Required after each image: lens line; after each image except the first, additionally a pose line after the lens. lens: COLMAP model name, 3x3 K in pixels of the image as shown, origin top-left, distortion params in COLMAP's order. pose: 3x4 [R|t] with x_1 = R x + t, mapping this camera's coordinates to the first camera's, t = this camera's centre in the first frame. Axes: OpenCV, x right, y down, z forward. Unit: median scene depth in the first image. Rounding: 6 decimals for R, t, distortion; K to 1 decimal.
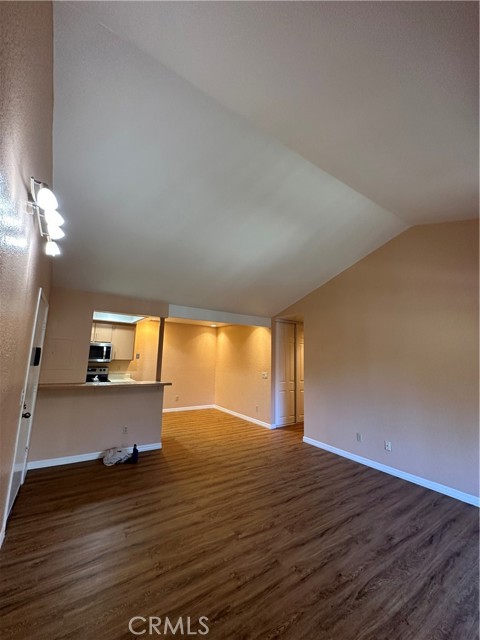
lens RADIAL K [[256.4, 0, 239.5], [0, 256.4, 319.2], [0, 0, 1]] dist [-0.001429, 0.000636]
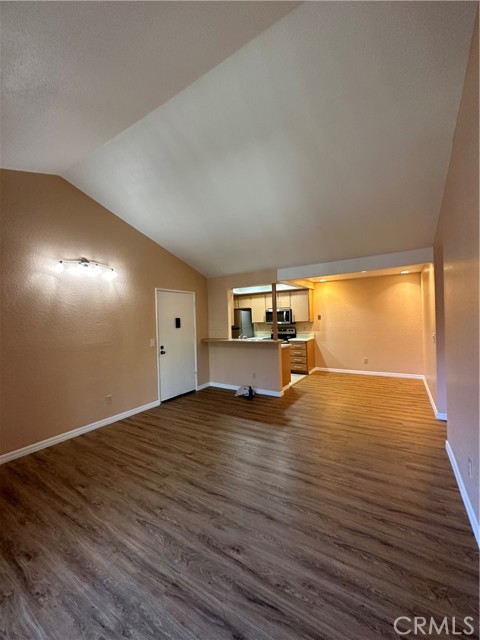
lens RADIAL K [[256.4, 0, 239.5], [0, 256.4, 319.2], [0, 0, 1]] dist [-0.001429, 0.000636]
pose [[0.397099, -0.041029, -0.916858, 1.059224], [0.178655, 0.983346, 0.033372, 0.136567], [0.900219, -0.177053, 0.397816, 0.670592]]
